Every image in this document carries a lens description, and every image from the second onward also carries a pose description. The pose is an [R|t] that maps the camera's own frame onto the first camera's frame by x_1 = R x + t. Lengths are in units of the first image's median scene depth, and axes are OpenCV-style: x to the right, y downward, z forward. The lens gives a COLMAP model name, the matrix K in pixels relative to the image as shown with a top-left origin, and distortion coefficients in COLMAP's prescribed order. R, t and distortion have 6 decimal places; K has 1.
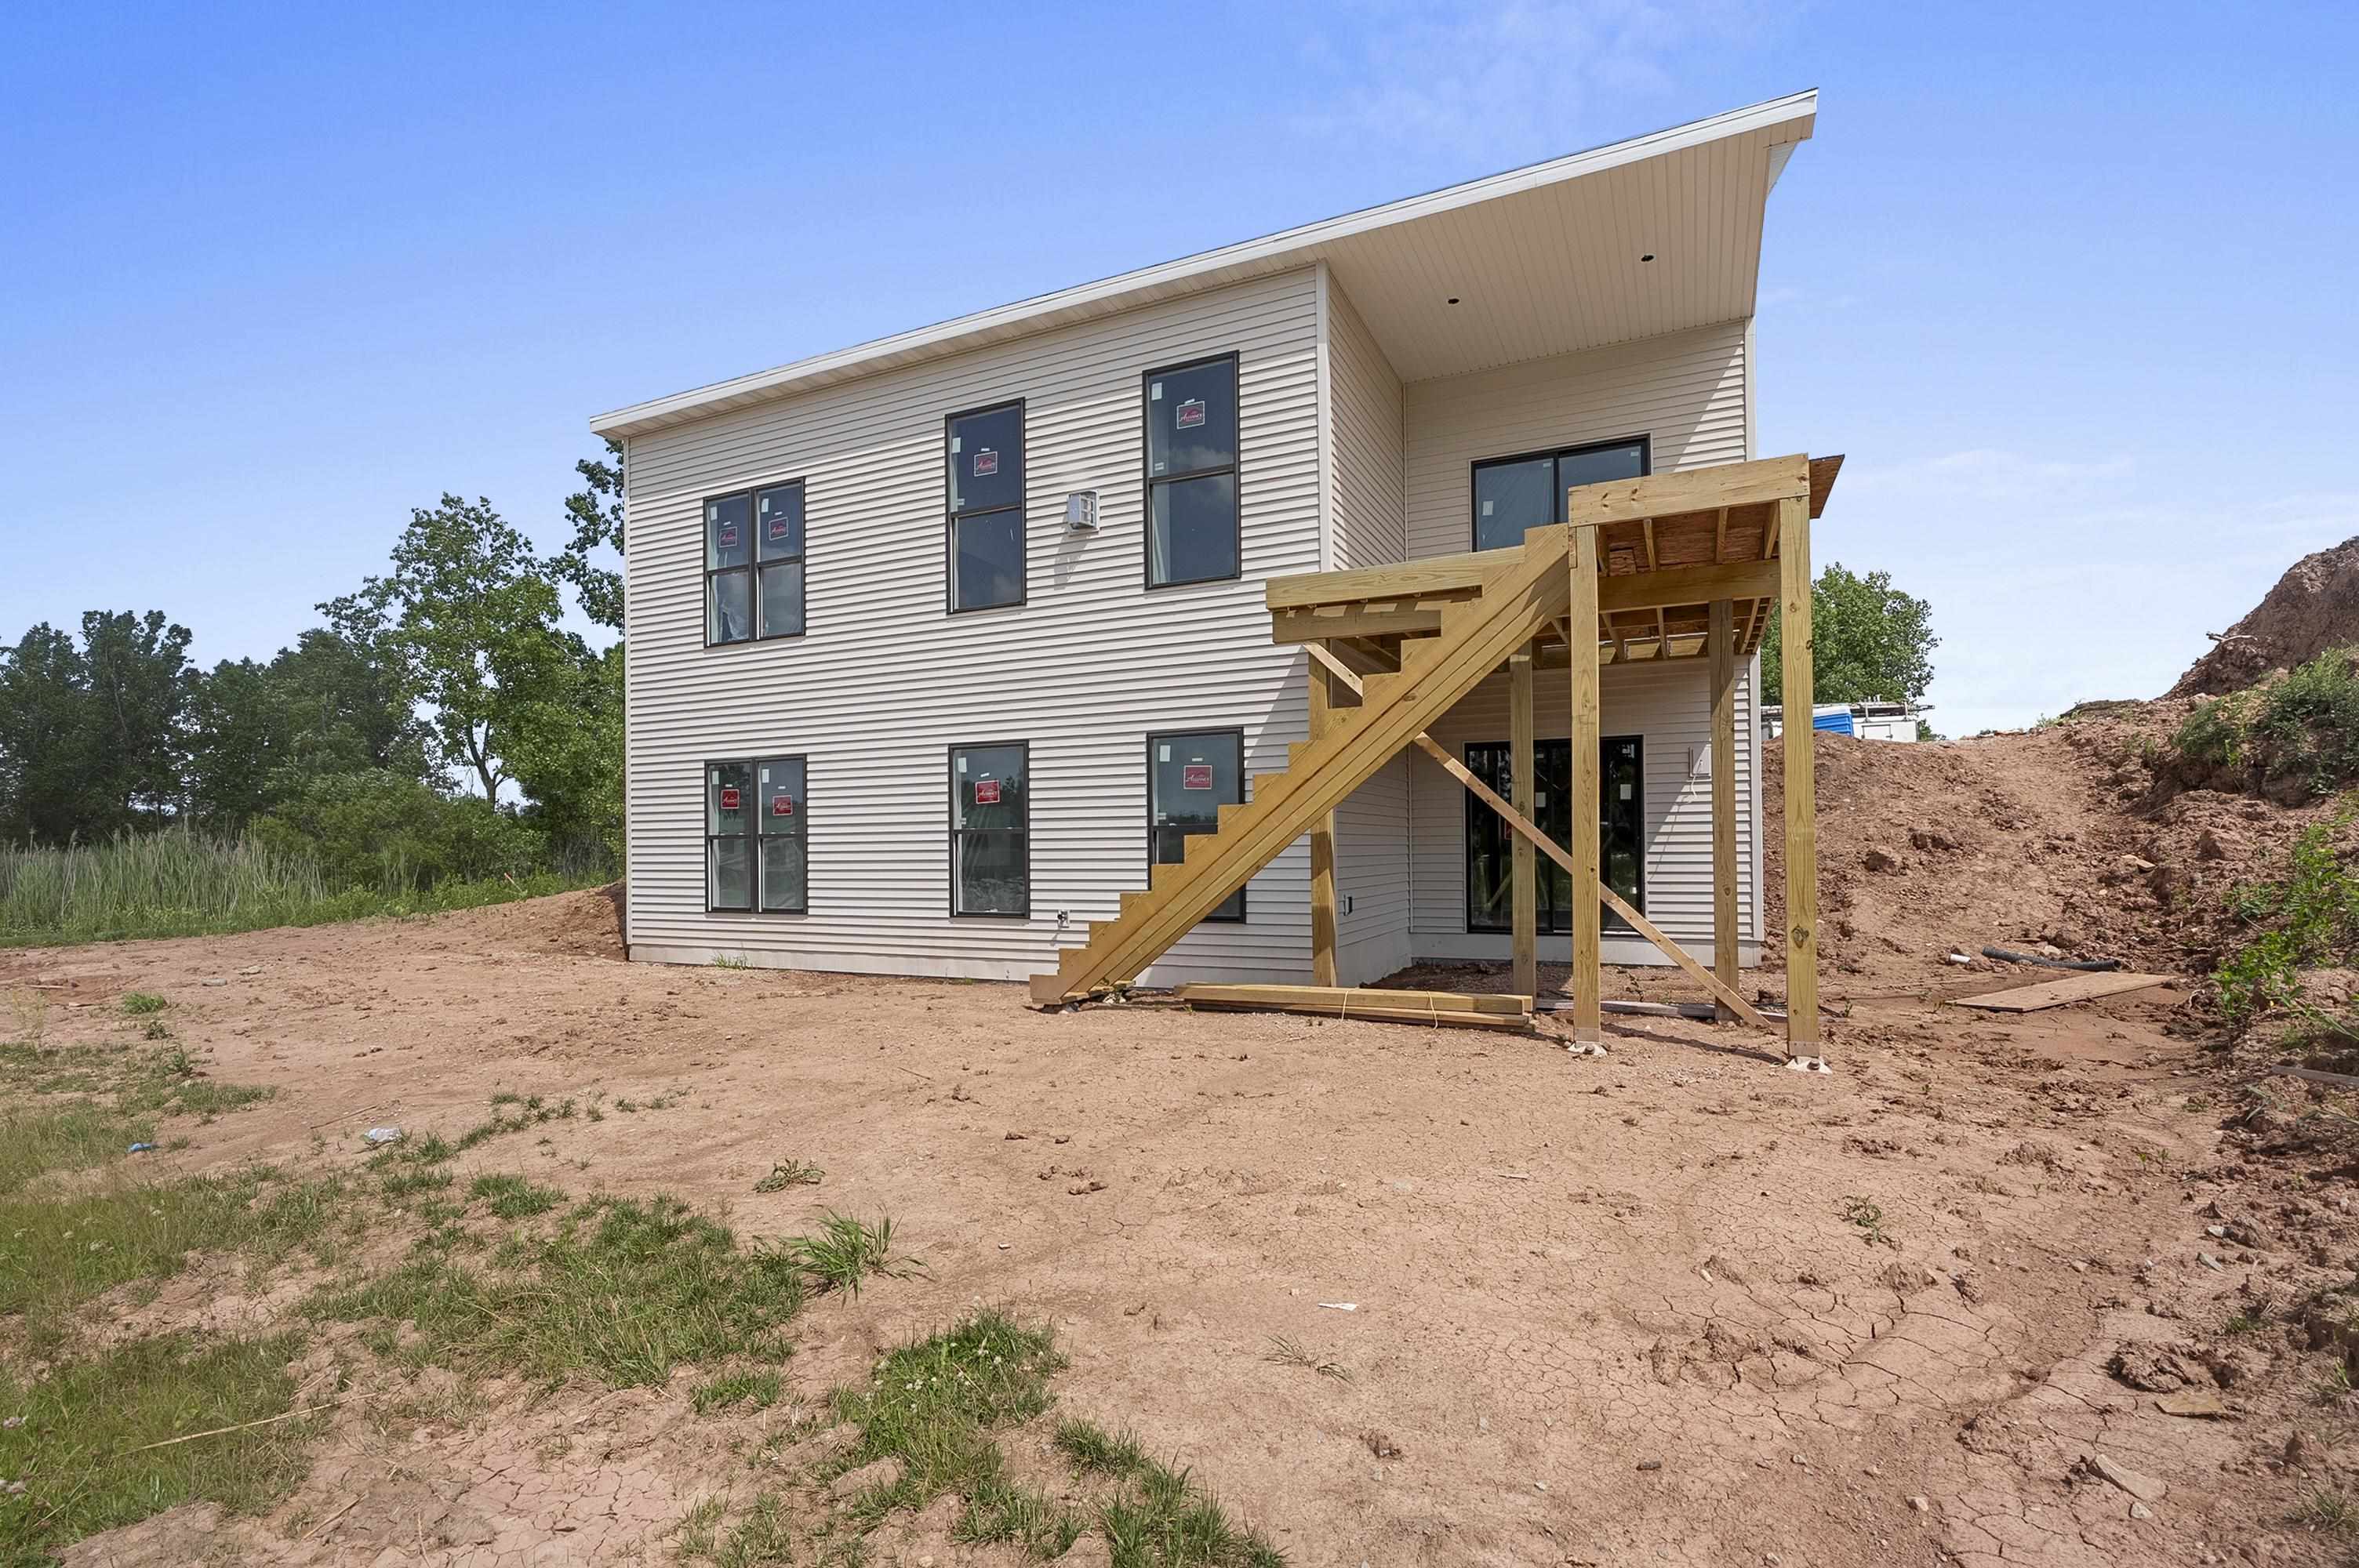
lens RADIAL K [[1077.5, 0, 1181.2], [0, 1077.5, 844.2], [0, 0, 1]] dist [-0.015091, -0.000332]
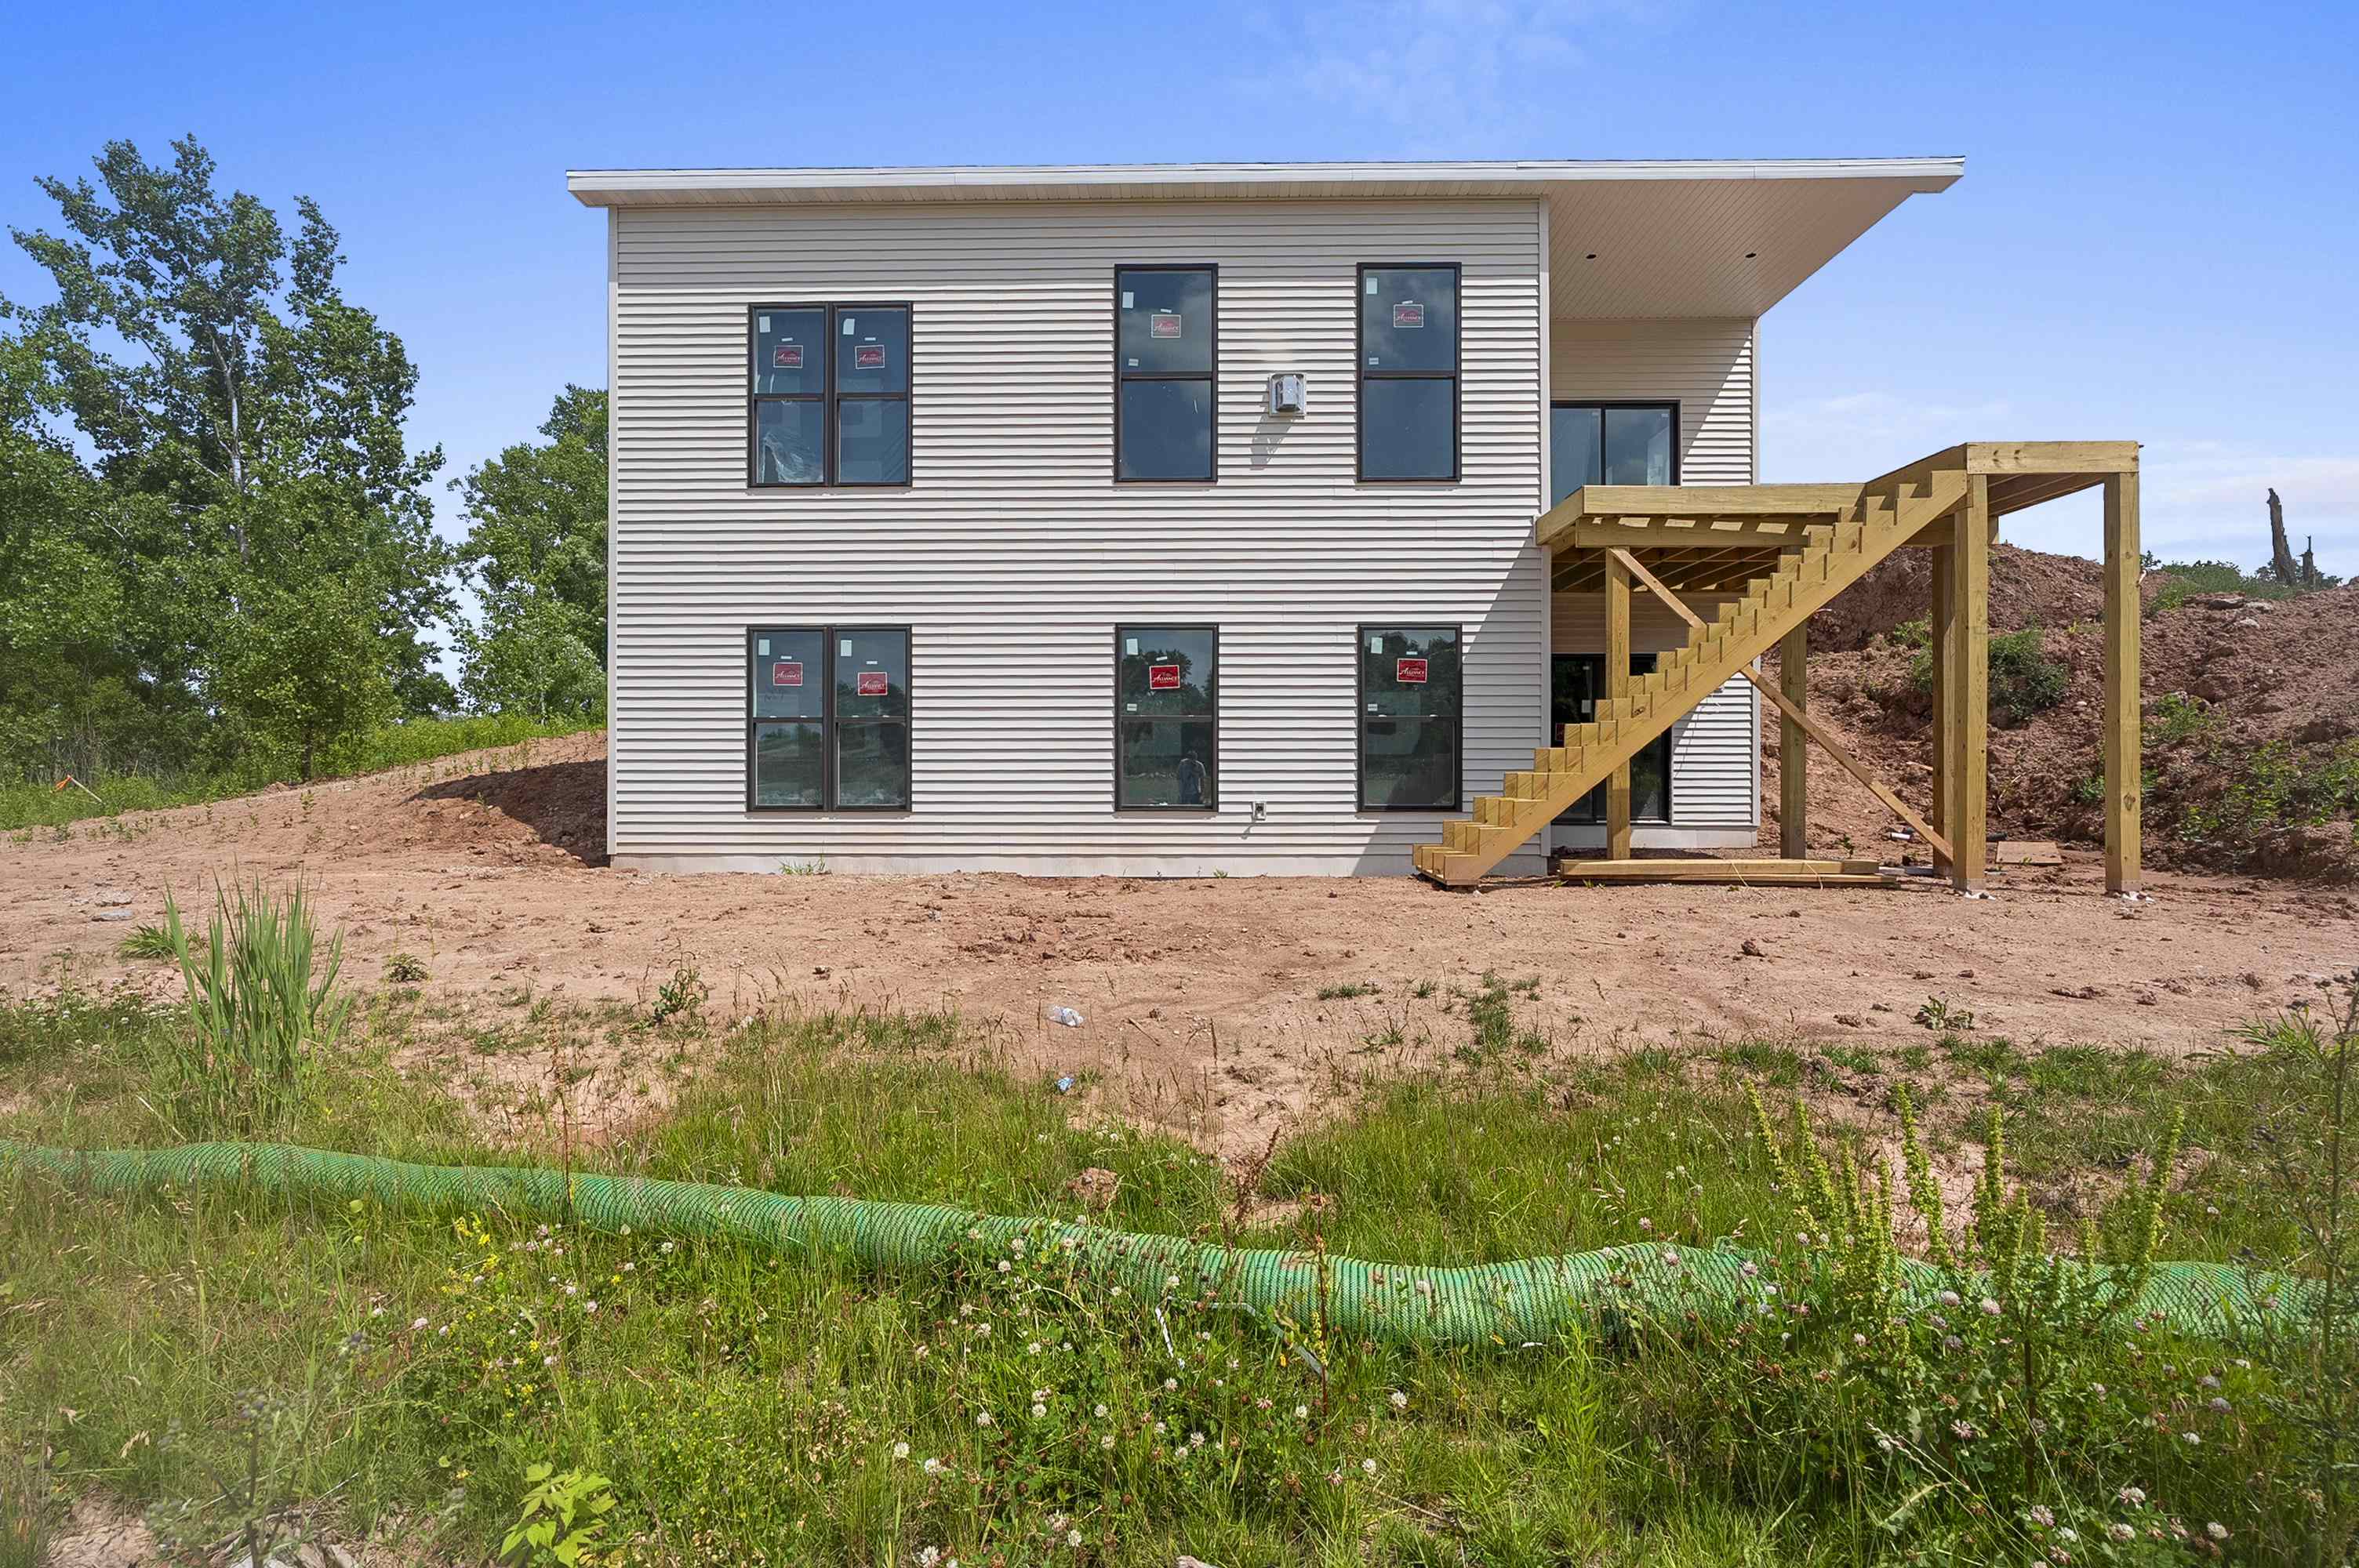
lens RADIAL K [[1077.5, 0, 1173.6], [0, 1077.5, 770.4], [0, 0, 1]] dist [-0.015091, -0.000332]
pose [[0.913783, 0.009976, 0.406080, -0.563905], [-0.011350, 0.999935, 0.000977, 0.032277], [-0.406044, -0.005502, 0.913837, 0.144078]]
